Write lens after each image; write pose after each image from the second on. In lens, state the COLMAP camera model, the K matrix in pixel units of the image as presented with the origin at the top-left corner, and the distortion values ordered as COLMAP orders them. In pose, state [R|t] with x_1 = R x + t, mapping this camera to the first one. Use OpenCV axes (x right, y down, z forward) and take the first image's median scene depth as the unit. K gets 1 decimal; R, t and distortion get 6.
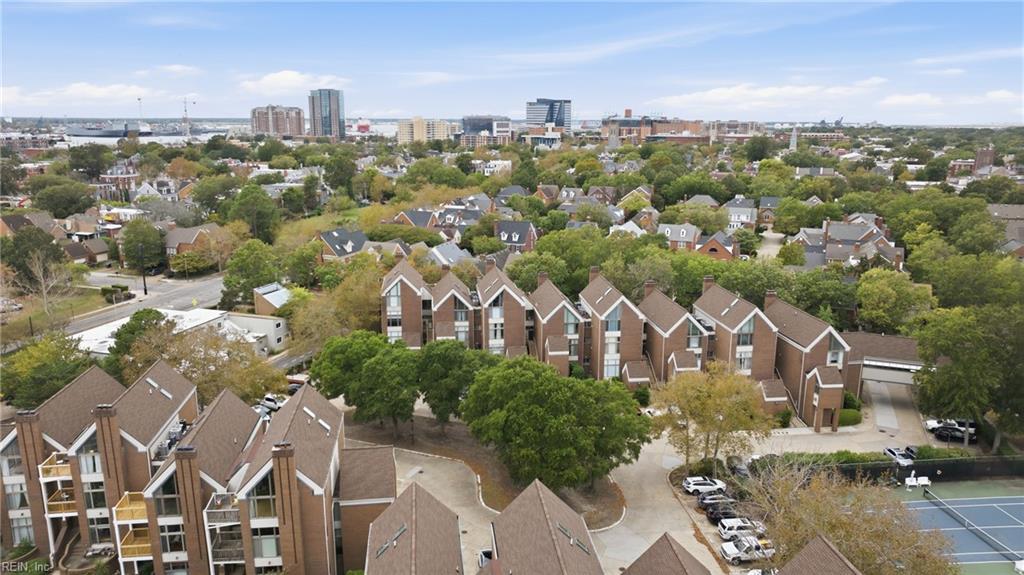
lens RADIAL K [[733.3, 0, 509.5], [0, 733.3, 284.9], [0, 0, 1]] dist [-0.023061, 0.012899]
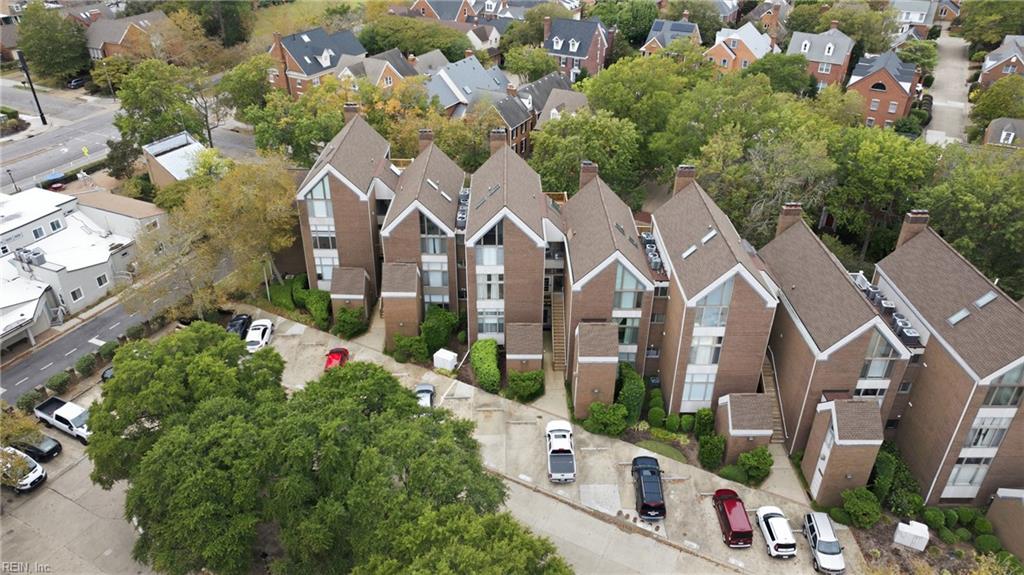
lens RADIAL K [[733.3, 0, 510.9], [0, 733.3, 290.9], [0, 0, 1]] dist [-0.023061, 0.012899]
pose [[0.993611, 0.063523, -0.093280, 0.046318], [-0.031134, 0.948759, 0.314462, -0.101562], [0.108476, -0.309549, 0.944676, 0.468978]]
